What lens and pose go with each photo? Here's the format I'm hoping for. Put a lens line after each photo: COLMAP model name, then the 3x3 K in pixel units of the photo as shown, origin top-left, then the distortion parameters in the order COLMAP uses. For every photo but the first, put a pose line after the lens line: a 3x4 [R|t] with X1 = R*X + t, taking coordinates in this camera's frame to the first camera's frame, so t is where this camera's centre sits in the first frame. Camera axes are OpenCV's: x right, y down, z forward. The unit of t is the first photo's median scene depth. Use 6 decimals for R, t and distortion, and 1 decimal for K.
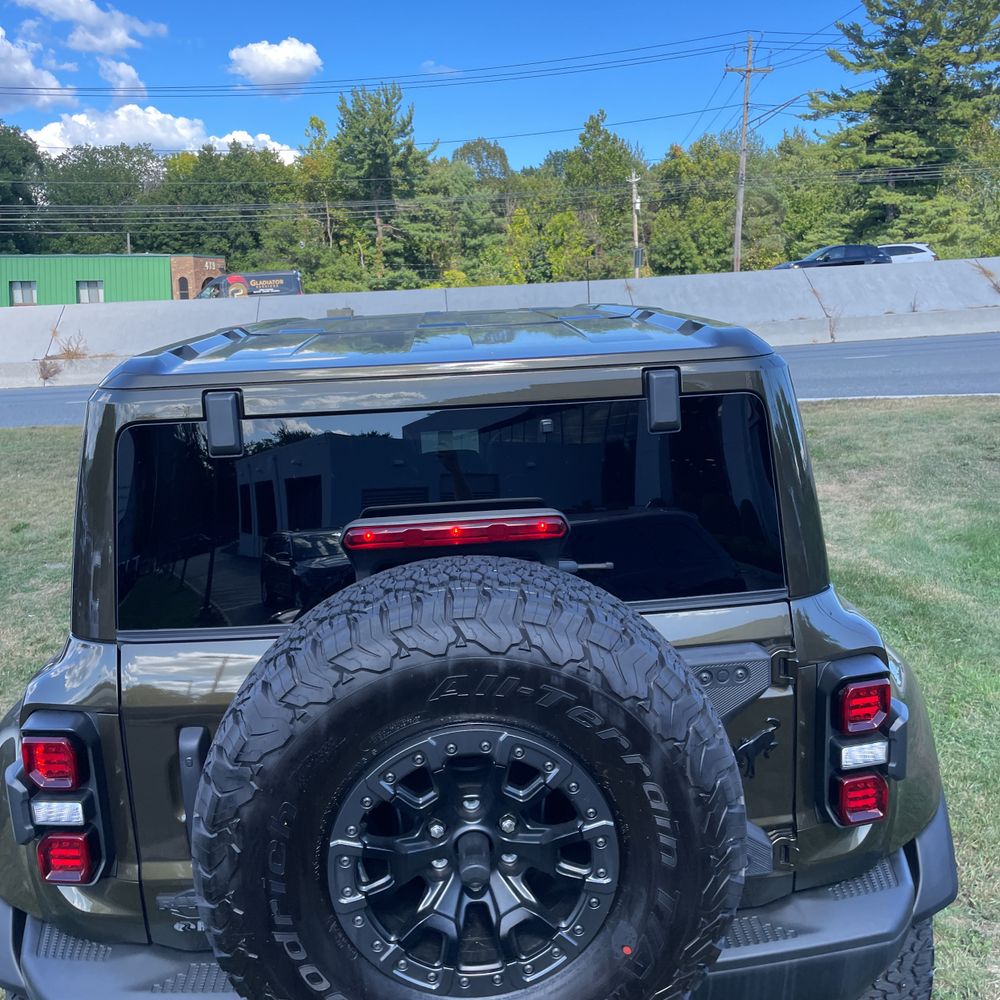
lens RADIAL K [[1015.2, 0, 506.1], [0, 1015.2, 507.6], [0, 0, 1]] dist [0.031418, 0.000000]
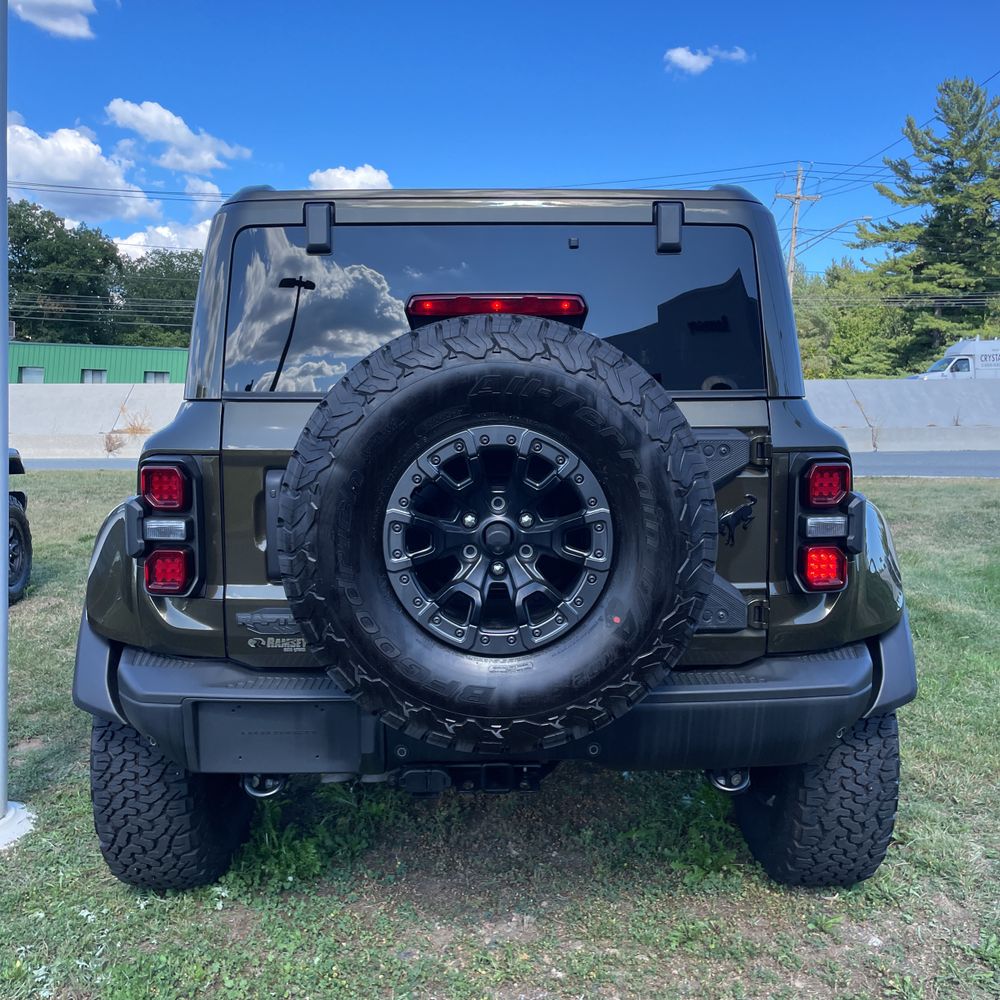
lens RADIAL K [[1015.2, 0, 503.1], [0, 1015.2, 503.5], [0, 0, 1]] dist [0.031418, 0.000000]
pose [[0.997912, 0.046531, -0.044787, 0.023706], [-0.051181, 0.992724, -0.108994, 0.359937], [0.039390, 0.111059, 0.993033, -0.202970]]
